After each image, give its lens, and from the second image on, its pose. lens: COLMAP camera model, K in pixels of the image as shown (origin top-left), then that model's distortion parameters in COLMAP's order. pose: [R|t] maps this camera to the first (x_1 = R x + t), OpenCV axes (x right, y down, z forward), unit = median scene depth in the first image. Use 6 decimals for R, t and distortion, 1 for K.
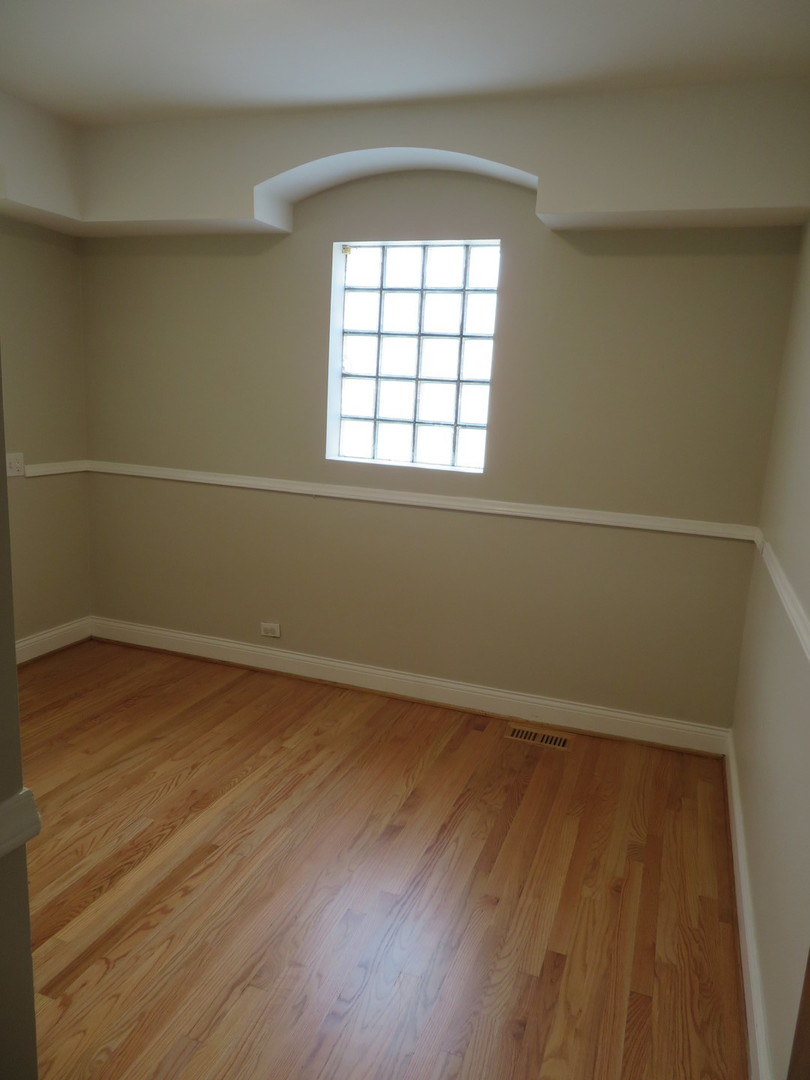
lens RADIAL K [[796.7, 0, 408.1], [0, 796.7, 570.7], [0, 0, 1]] dist [-0.066475, 0.114163]
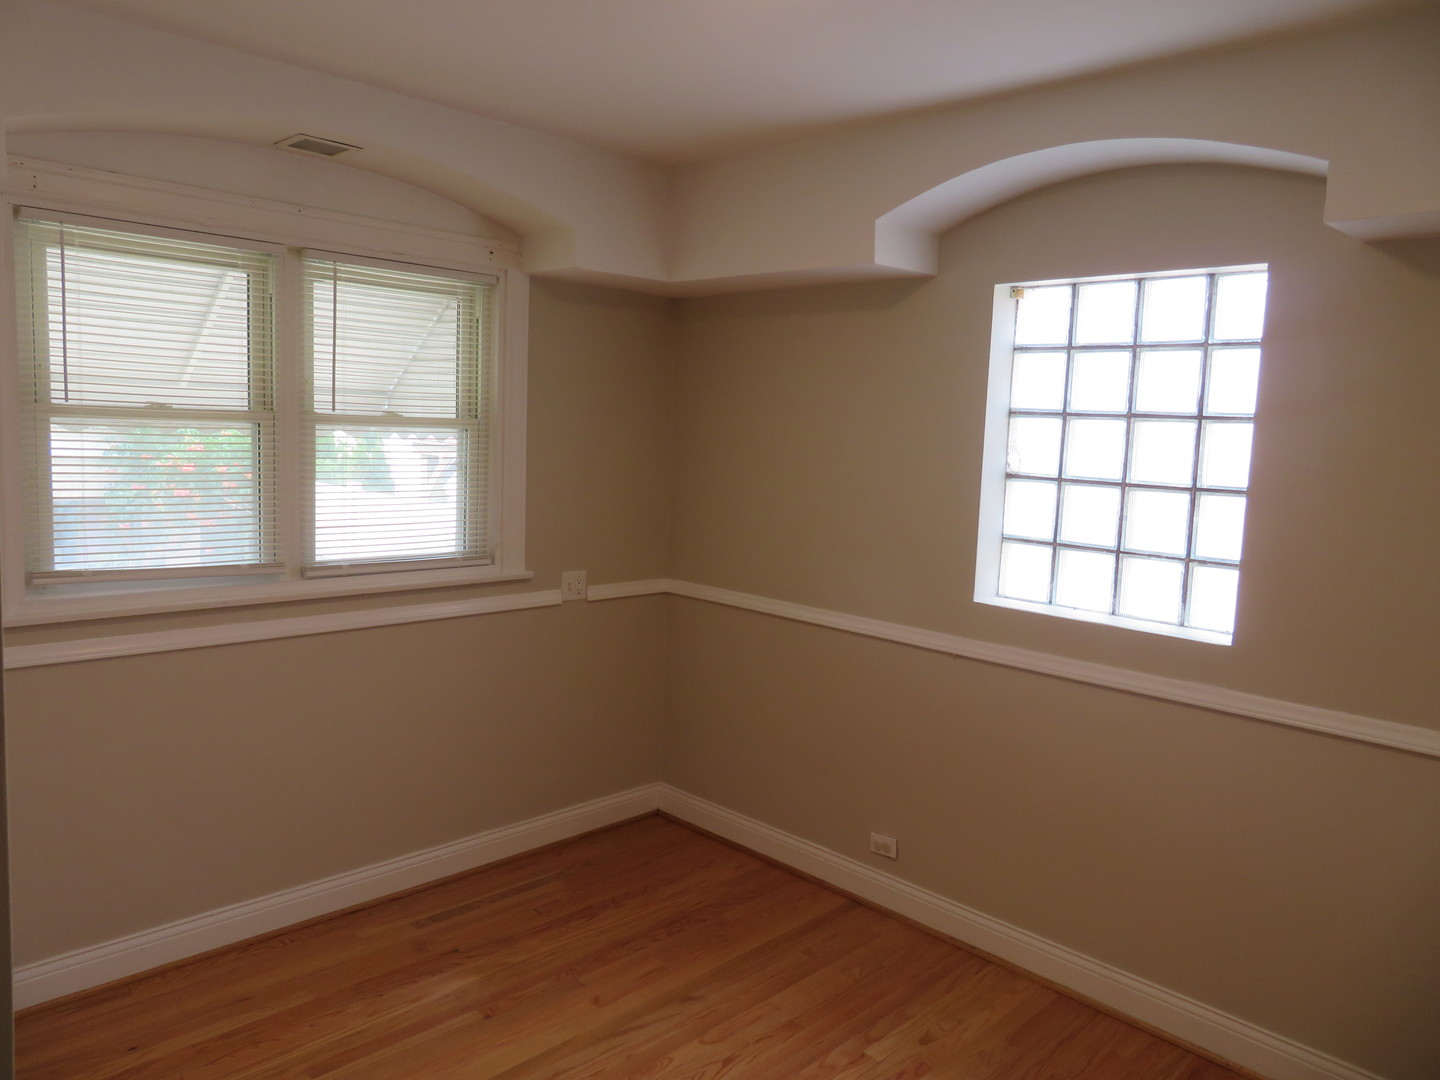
lens RADIAL K [[1028.7, 0, 720.0], [0, 1028.7, 540.0], [0, 0, 1]] dist [-0.008100, -0.000663]
pose [[0.901844, 0.029209, -0.431074, 0.076070], [-0.081518, 0.991296, -0.103374, -0.088325], [0.424303, 0.128368, 0.896375, 0.141142]]
